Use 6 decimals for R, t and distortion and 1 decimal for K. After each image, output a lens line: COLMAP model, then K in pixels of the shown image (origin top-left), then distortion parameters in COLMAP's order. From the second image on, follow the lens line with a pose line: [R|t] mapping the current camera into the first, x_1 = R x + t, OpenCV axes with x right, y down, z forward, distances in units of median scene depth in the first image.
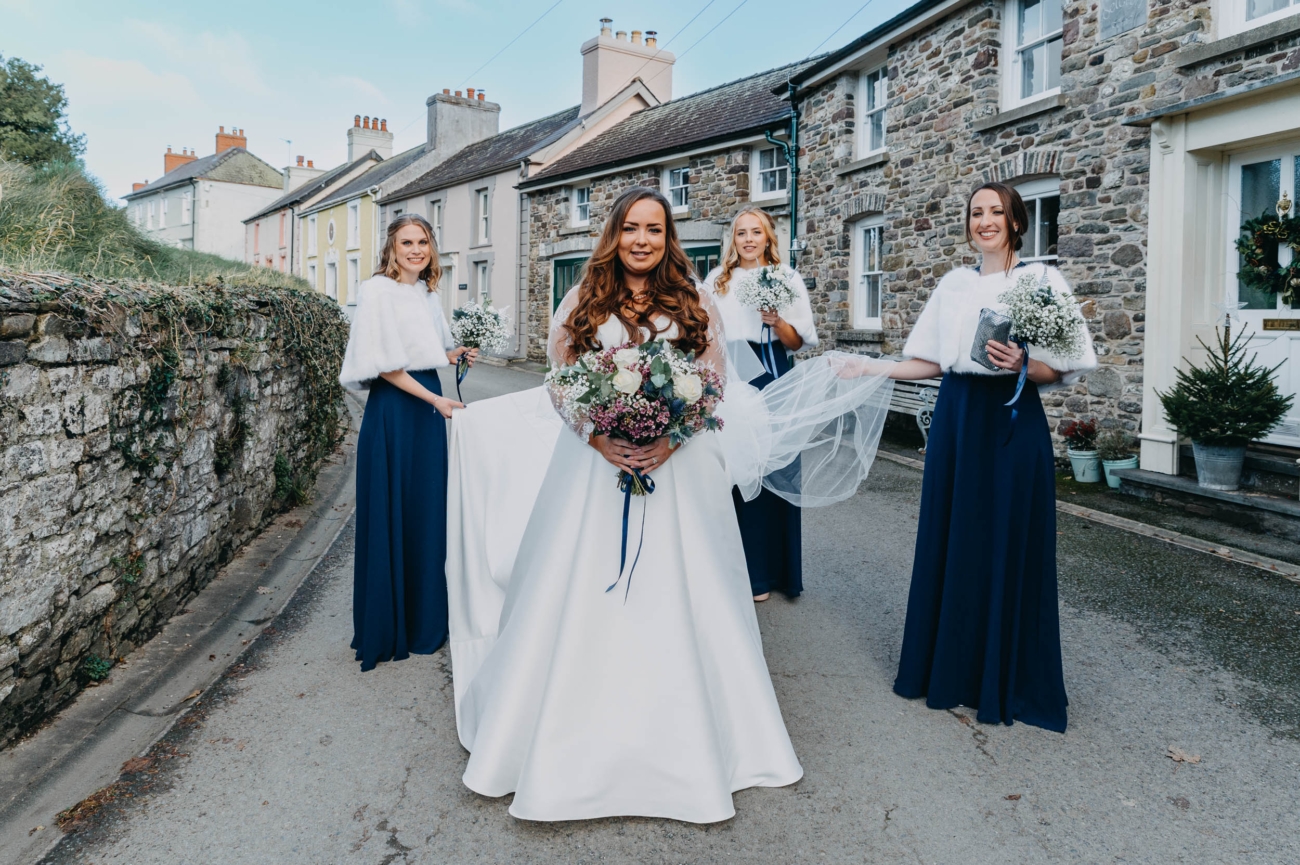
lens RADIAL K [[910.4, 0, 649.4], [0, 910.4, 429.0], [0, 0, 1]] dist [0.000510, -0.002150]
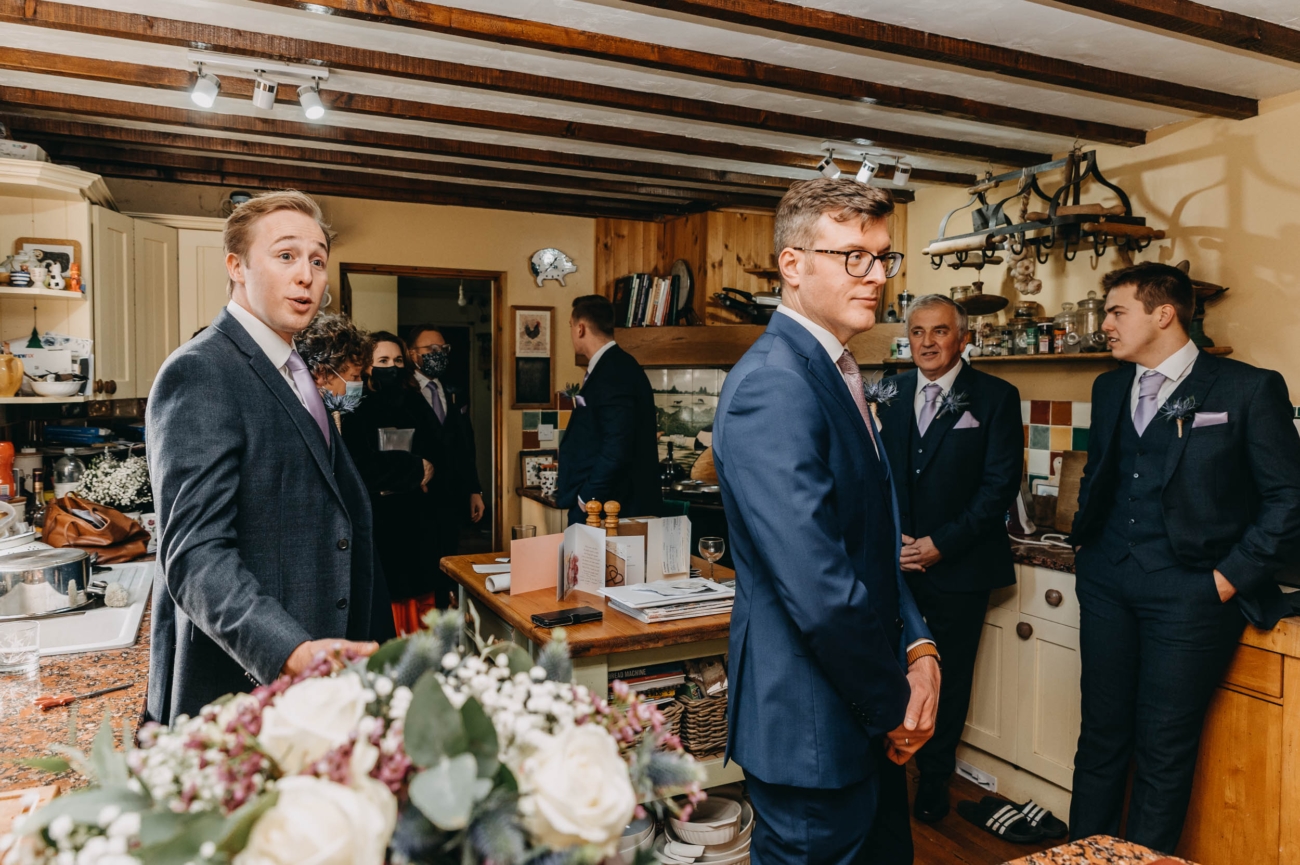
lens RADIAL K [[910.4, 0, 650.5], [0, 910.4, 429.6], [0, 0, 1]] dist [0.000510, -0.002150]
pose [[0.516598, -0.042101, 0.855192, -0.148109], [0.010717, 0.999030, 0.042708, -0.149097], [-0.856161, -0.012898, 0.516548, 0.848322]]
